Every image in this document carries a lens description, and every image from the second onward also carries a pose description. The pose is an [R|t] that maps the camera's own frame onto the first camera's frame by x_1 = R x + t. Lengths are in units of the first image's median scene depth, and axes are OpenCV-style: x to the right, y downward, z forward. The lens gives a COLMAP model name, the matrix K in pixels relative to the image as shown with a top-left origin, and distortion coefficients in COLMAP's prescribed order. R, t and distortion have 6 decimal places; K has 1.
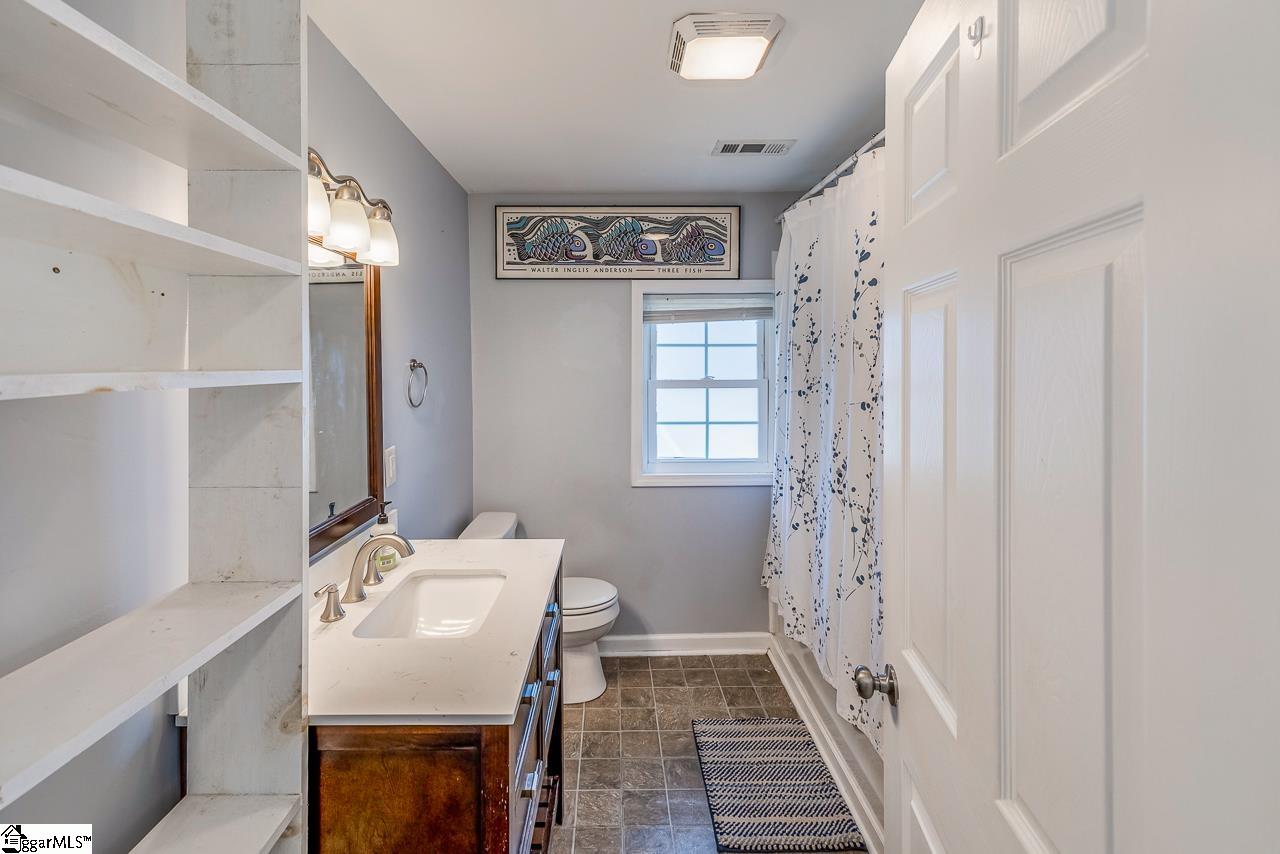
lens RADIAL K [[564.9, 0, 621.1], [0, 564.9, 364.9], [0, 0, 1]] dist [-0.000194, -0.000768]
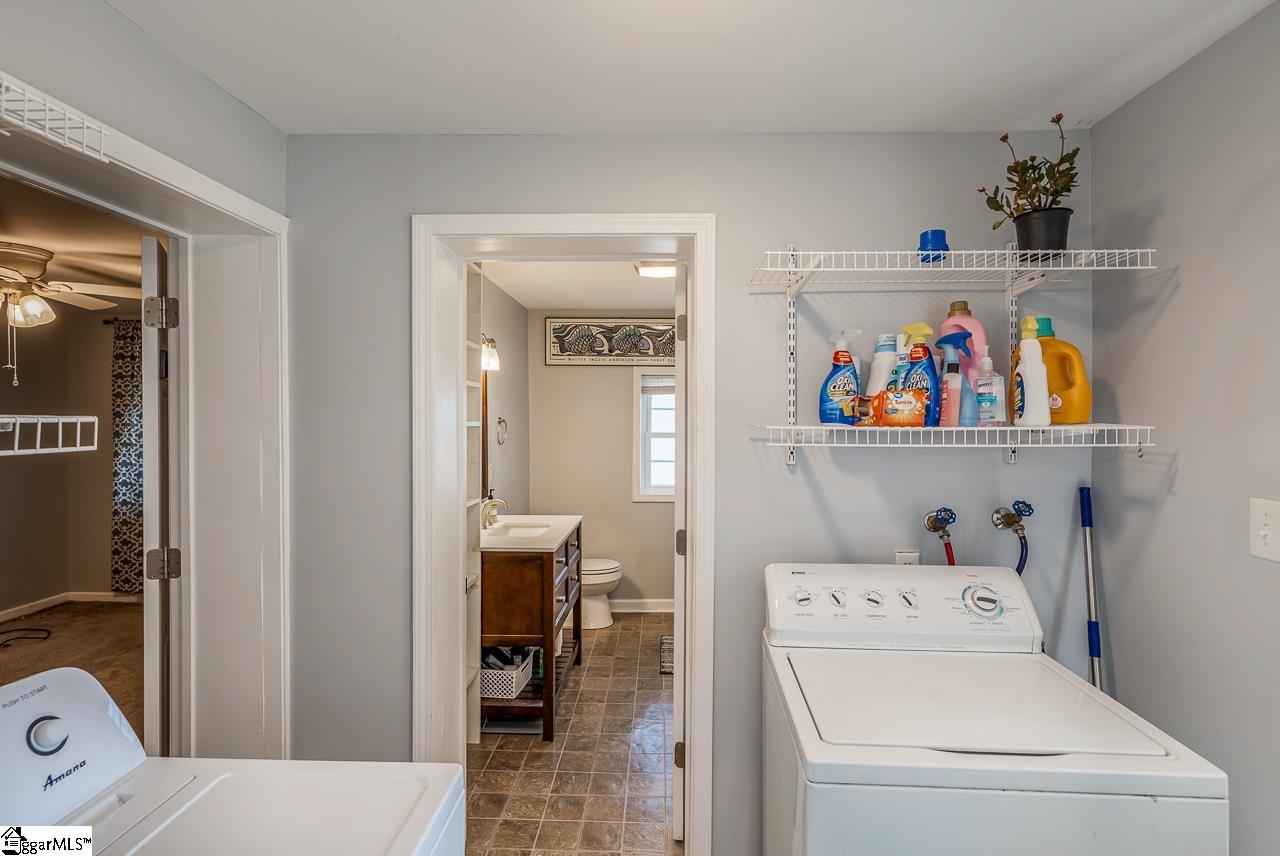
lens RADIAL K [[564.9, 0, 641.8], [0, 564.9, 422.7], [0, 0, 1]] dist [-0.000194, -0.000768]
pose [[0.999280, 0.004980, -0.037604, 0.102208], [-0.005129, 0.999979, -0.003863, 0.007842], [0.037584, 0.004053, 0.999285, -0.537883]]
